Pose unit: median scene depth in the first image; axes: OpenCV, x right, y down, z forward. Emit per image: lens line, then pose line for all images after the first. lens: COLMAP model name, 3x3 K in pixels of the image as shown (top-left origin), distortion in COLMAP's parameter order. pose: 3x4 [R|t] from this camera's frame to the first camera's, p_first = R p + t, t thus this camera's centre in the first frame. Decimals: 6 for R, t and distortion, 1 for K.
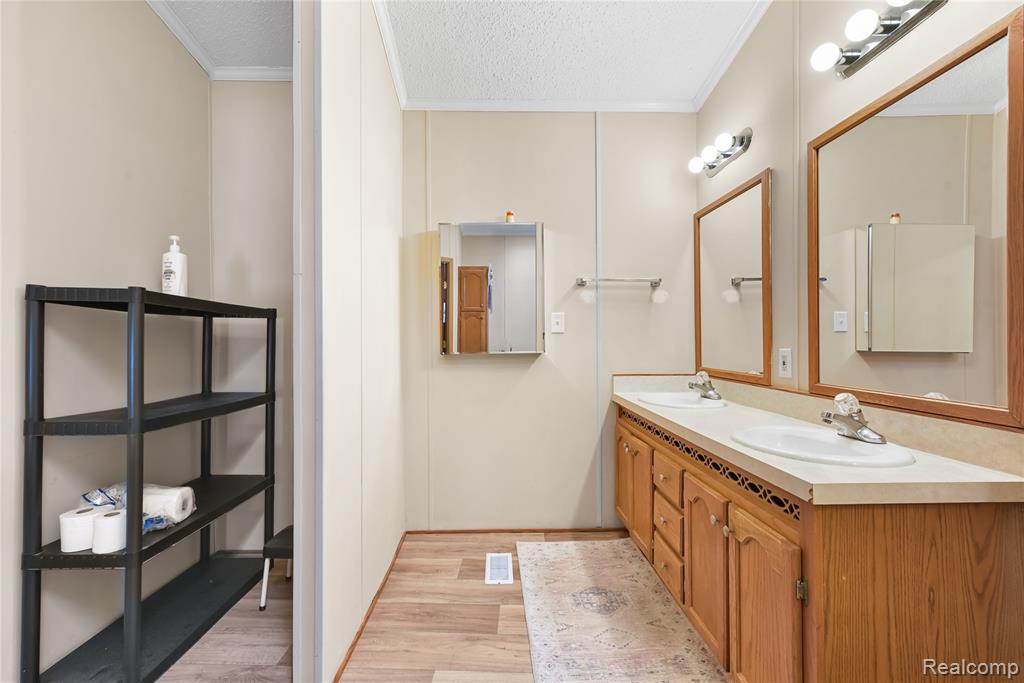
lens RADIAL K [[445.2, 0, 513.5], [0, 445.2, 334.8], [0, 0, 1]] dist [0.003276, -0.000205]
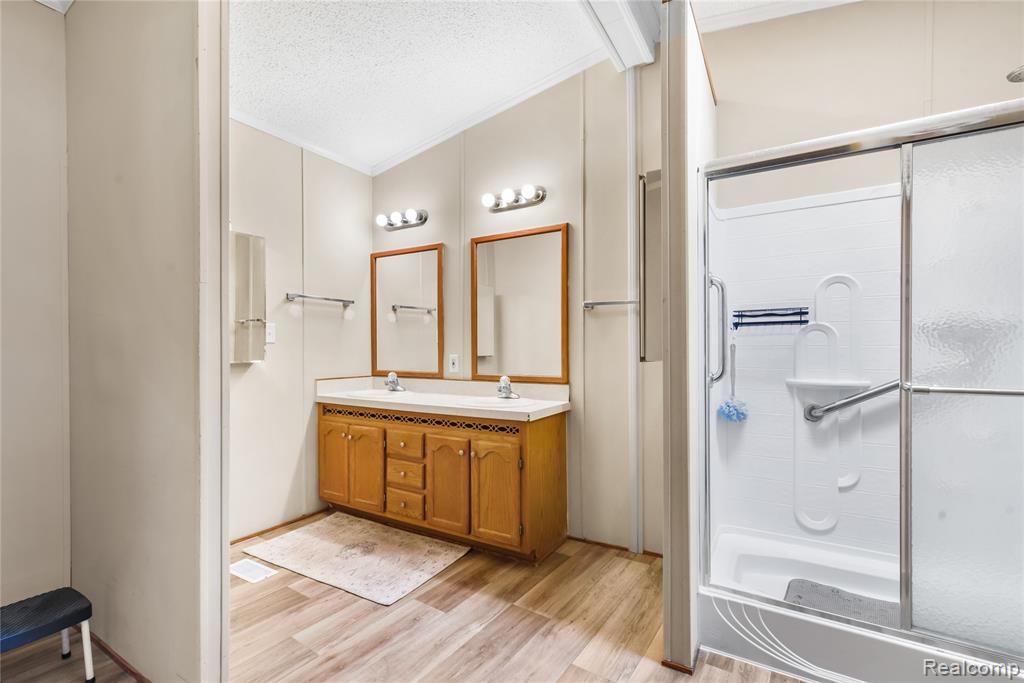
lens RADIAL K [[445.2, 0, 513.5], [0, 445.2, 334.8], [0, 0, 1]] dist [0.003276, -0.000205]
pose [[0.537553, 0.028319, 0.842754, -0.567566], [-0.011037, 0.999587, -0.026549, -0.001966], [-0.843157, 0.004970, 0.537644, -0.070769]]
